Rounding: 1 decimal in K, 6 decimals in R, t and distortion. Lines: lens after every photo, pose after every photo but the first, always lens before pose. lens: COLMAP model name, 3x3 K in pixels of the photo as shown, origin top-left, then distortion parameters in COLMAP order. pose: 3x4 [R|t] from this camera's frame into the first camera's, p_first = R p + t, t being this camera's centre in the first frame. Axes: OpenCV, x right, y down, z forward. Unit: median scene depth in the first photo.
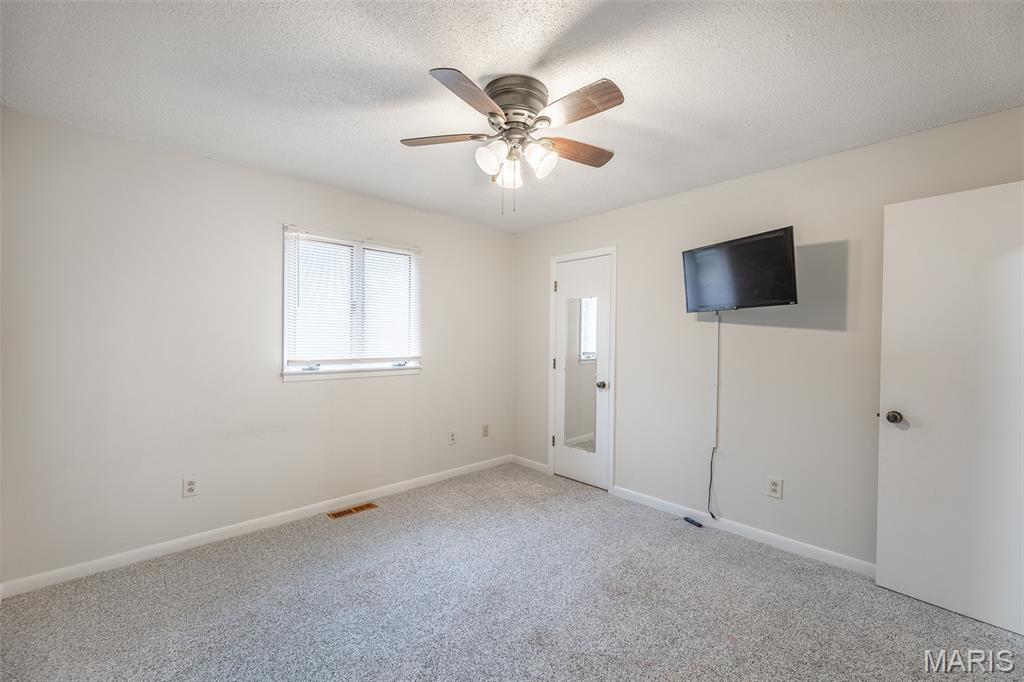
lens RADIAL K [[415.4, 0, 513.0], [0, 415.4, 344.6], [0, 0, 1]] dist [-0.001822, 0.000040]
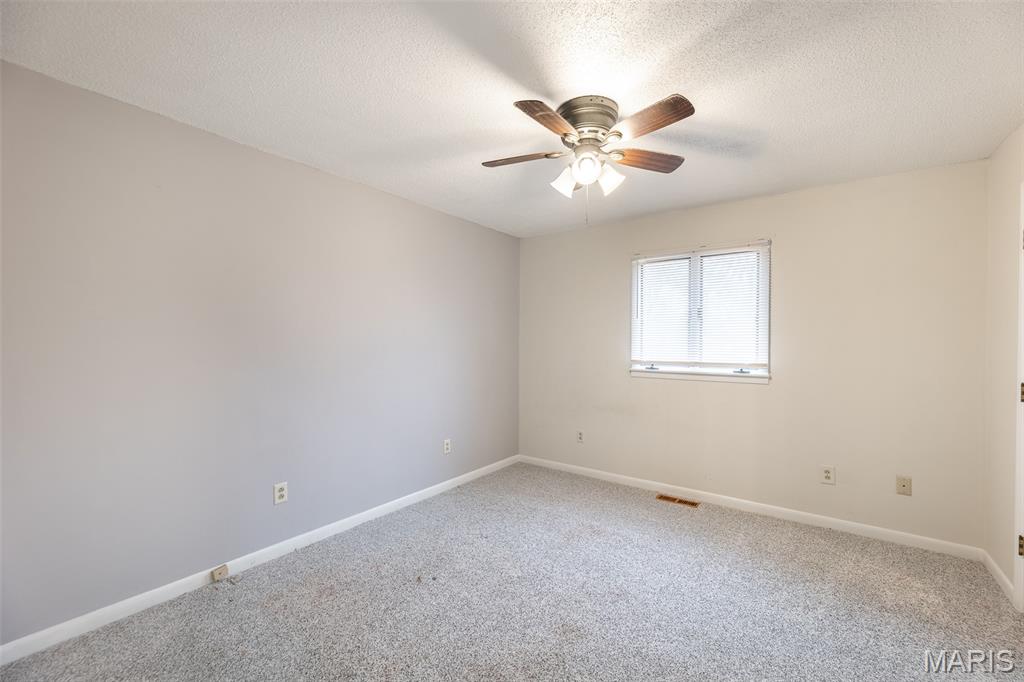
lens RADIAL K [[415.4, 0, 509.0], [0, 415.4, 336.7], [0, 0, 1]] dist [-0.001822, 0.000040]
pose [[0.175599, -0.009838, -0.984413, 0.618655], [-0.013583, 0.999831, -0.012415, -0.012271], [0.984368, 0.015551, 0.175436, 0.367366]]
